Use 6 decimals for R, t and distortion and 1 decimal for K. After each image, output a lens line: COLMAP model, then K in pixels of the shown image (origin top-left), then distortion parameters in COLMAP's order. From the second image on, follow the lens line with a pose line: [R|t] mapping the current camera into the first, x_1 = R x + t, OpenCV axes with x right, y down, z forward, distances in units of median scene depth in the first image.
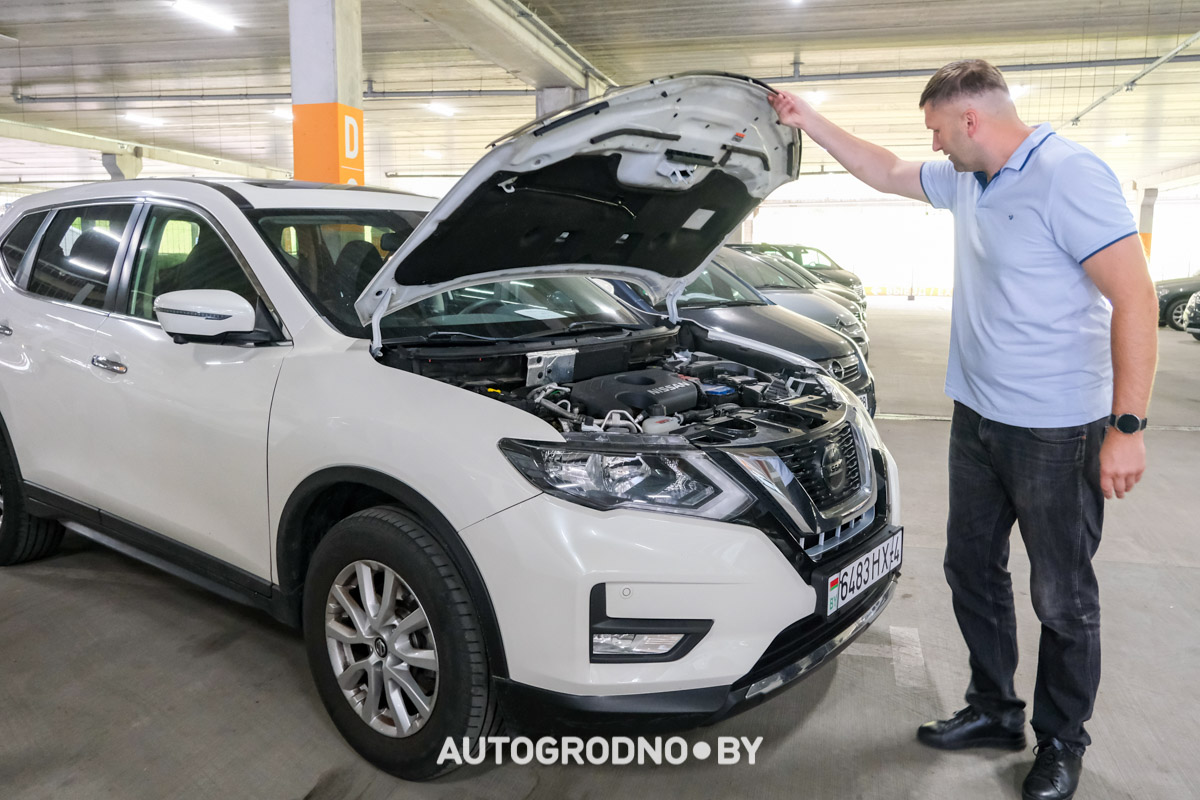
lens RADIAL K [[844.3, 0, 600.2], [0, 844.3, 398.9], [0, 0, 1]] dist [-0.000244, 0.003966]
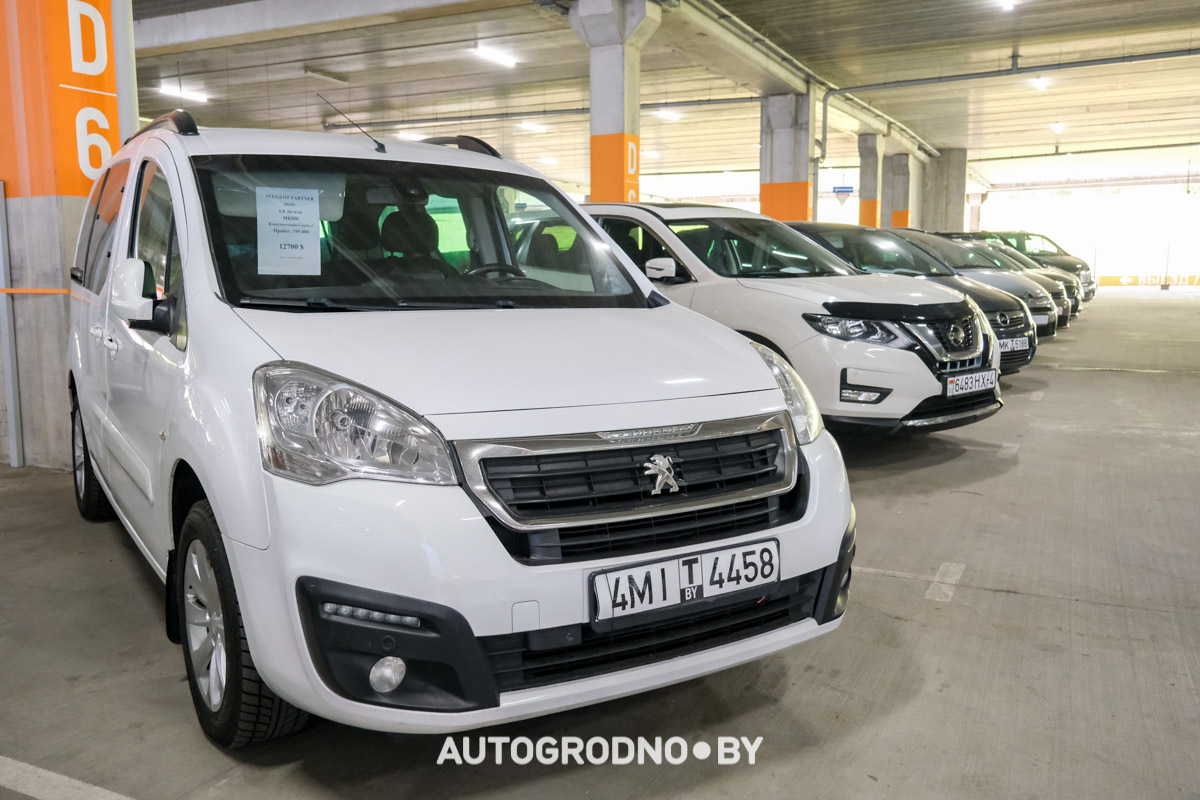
lens RADIAL K [[975.4, 0, 600.7], [0, 975.4, 424.9], [0, 0, 1]] dist [0.039672, 0.008526]
pose [[0.979983, 0.015230, -0.198496, -0.021174], [-0.014271, 0.999879, 0.006259, 0.061148], [0.198567, -0.003301, 0.980082, -0.319395]]
